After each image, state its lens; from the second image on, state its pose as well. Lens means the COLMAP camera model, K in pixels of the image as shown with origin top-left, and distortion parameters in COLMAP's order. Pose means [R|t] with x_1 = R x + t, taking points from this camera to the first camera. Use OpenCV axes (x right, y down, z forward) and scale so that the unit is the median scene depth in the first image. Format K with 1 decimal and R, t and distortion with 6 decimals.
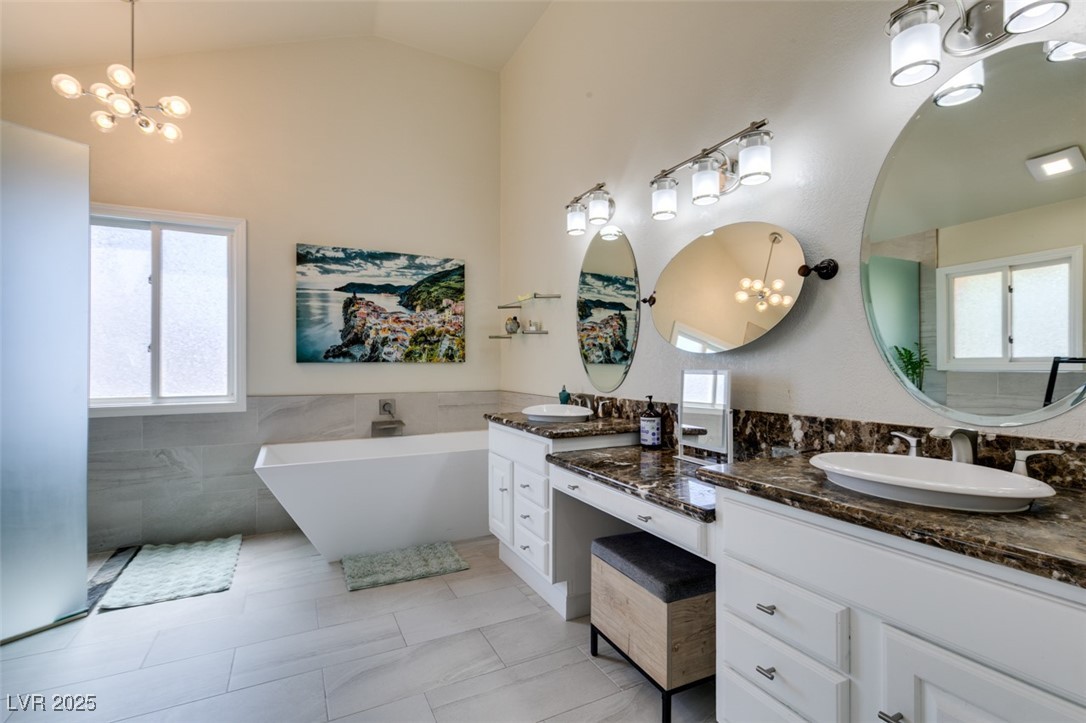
lens RADIAL K [[486.7, 0, 545.3], [0, 486.7, 365.2], [0, 0, 1]] dist [-0.014546, -0.000007]
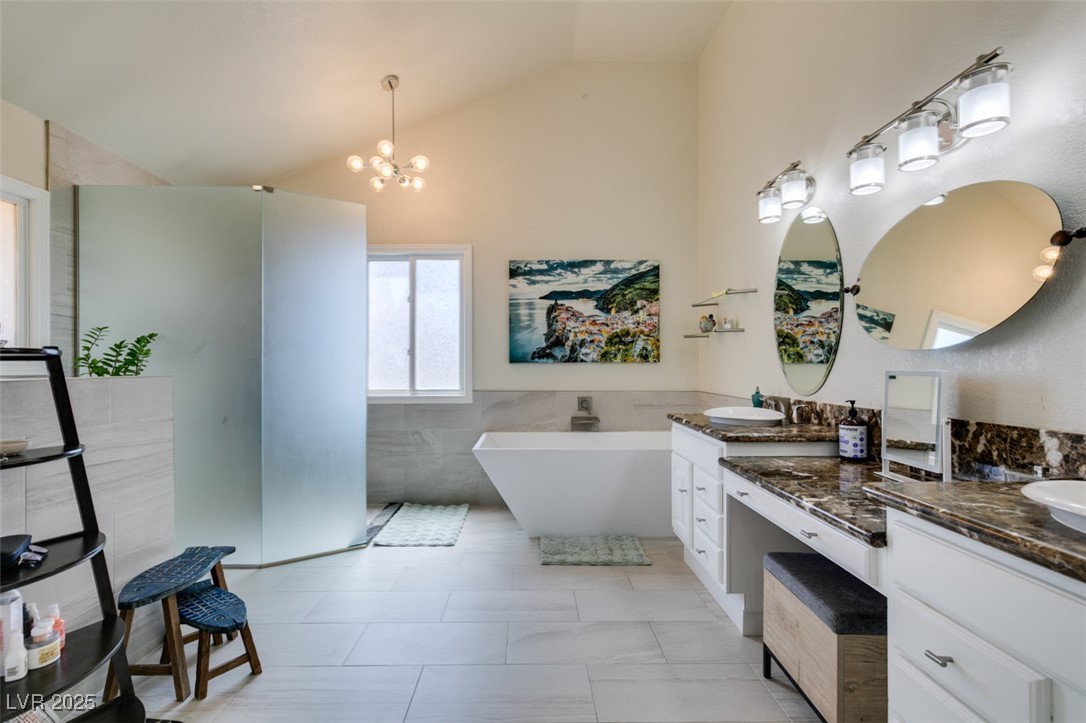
lens RADIAL K [[486.7, 0, 531.5], [0, 486.7, 368.2], [0, 0, 1]] dist [-0.014546, -0.000007]
pose [[0.889452, 0.002827, -0.457019, 0.095342], [-0.000275, 0.999984, 0.005650, 0.001210], [0.457028, -0.004900, 0.889439, -0.020103]]
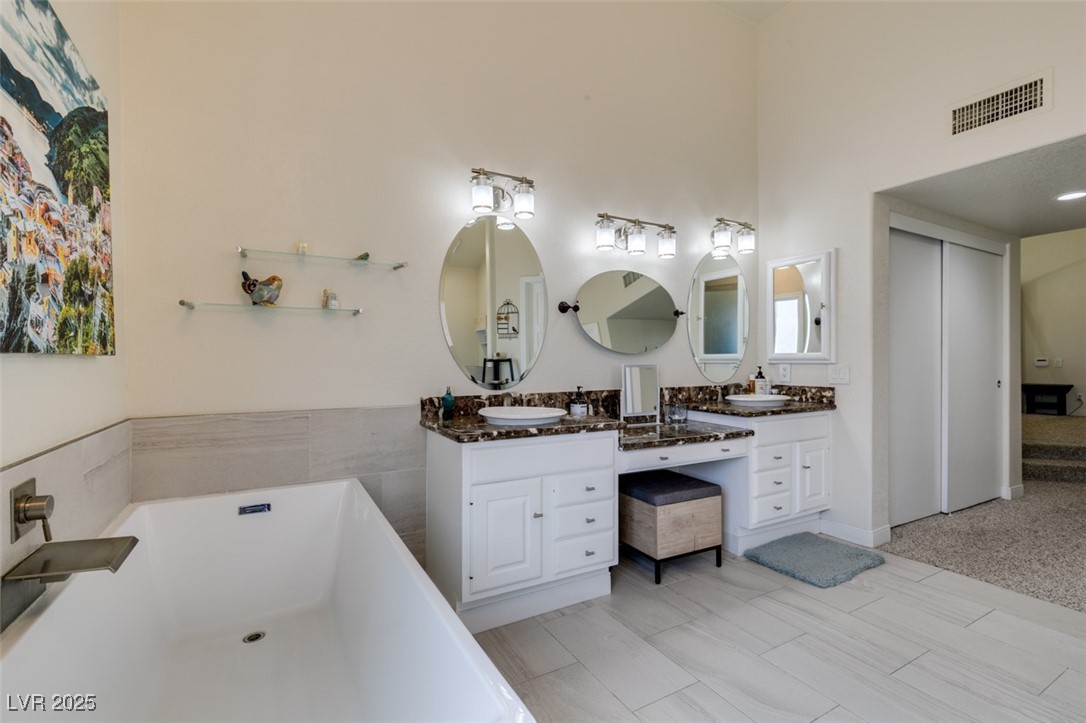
lens RADIAL K [[486.7, 0, 535.0], [0, 486.7, 361.5], [0, 0, 1]] dist [-0.014546, -0.000007]
pose [[-0.029566, -0.003450, 0.999557, -0.937470], [-0.000033, 0.999994, 0.003450, -0.003538], [-0.999563, 0.000069, -0.029566, 1.076930]]
